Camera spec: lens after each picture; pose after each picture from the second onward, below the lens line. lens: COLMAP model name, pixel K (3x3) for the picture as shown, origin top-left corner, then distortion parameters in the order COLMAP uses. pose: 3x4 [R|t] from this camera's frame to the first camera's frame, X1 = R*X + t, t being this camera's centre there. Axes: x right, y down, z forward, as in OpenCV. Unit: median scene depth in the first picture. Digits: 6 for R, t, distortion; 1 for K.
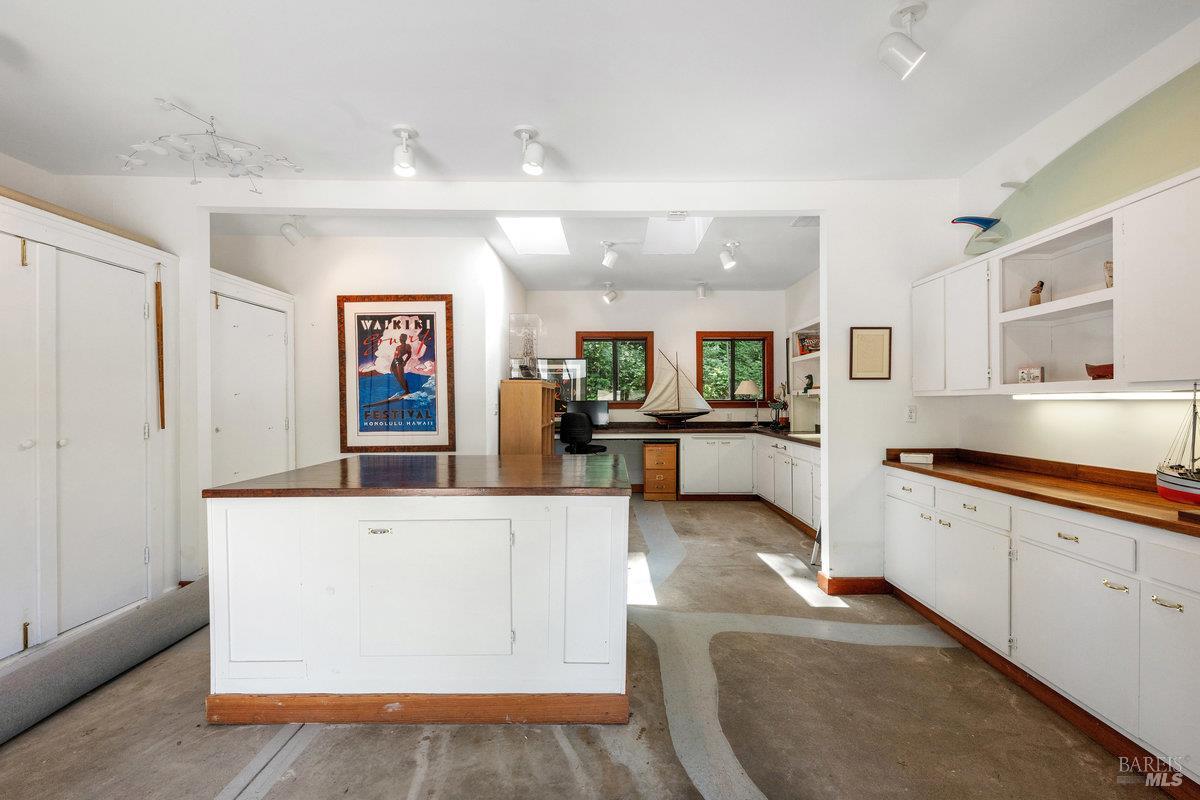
lens RADIAL K [[550.4, 0, 611.4], [0, 550.4, 402.5], [0, 0, 1]] dist [0.004201, -0.001057]
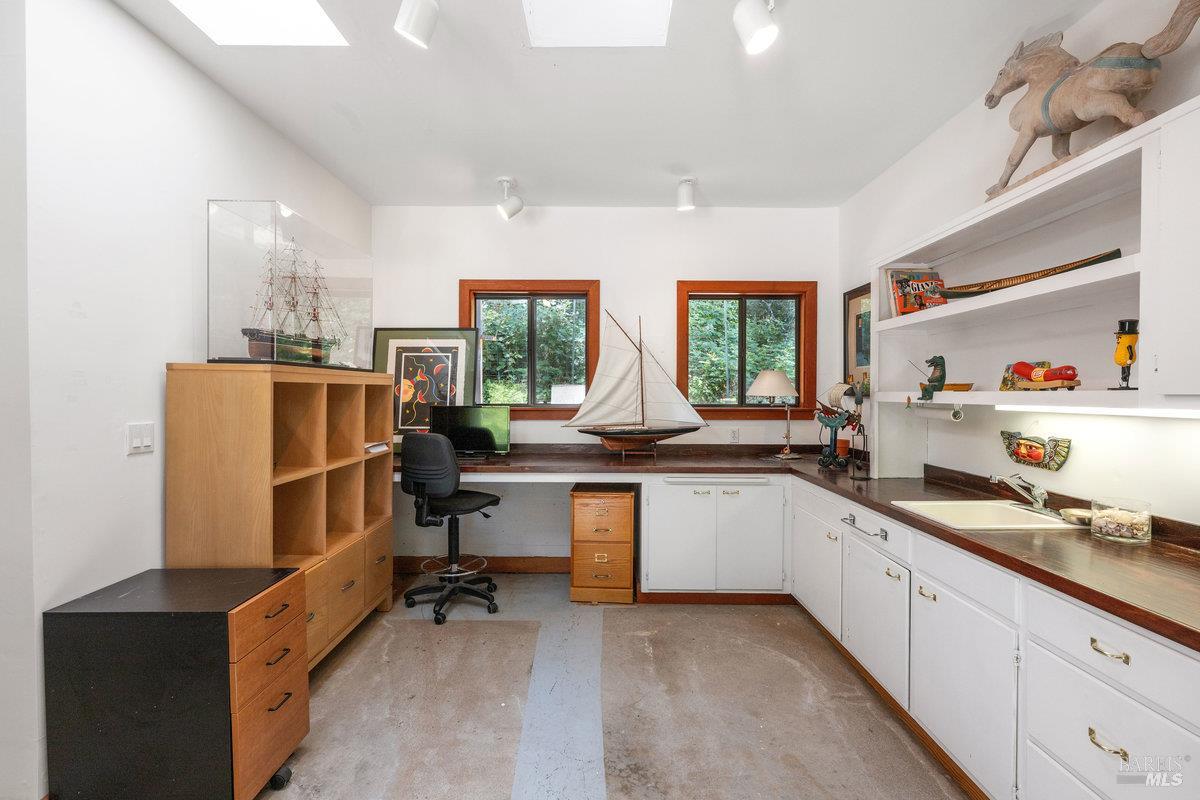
lens RADIAL K [[550.4, 0, 588.1], [0, 550.4, 395.8], [0, 0, 1]] dist [0.004201, -0.001057]
pose [[0.999694, 0.008366, -0.023300, 0.081276], [-0.008253, 0.999954, 0.004951, -0.015868], [0.023340, -0.004757, 0.999716, 0.458499]]
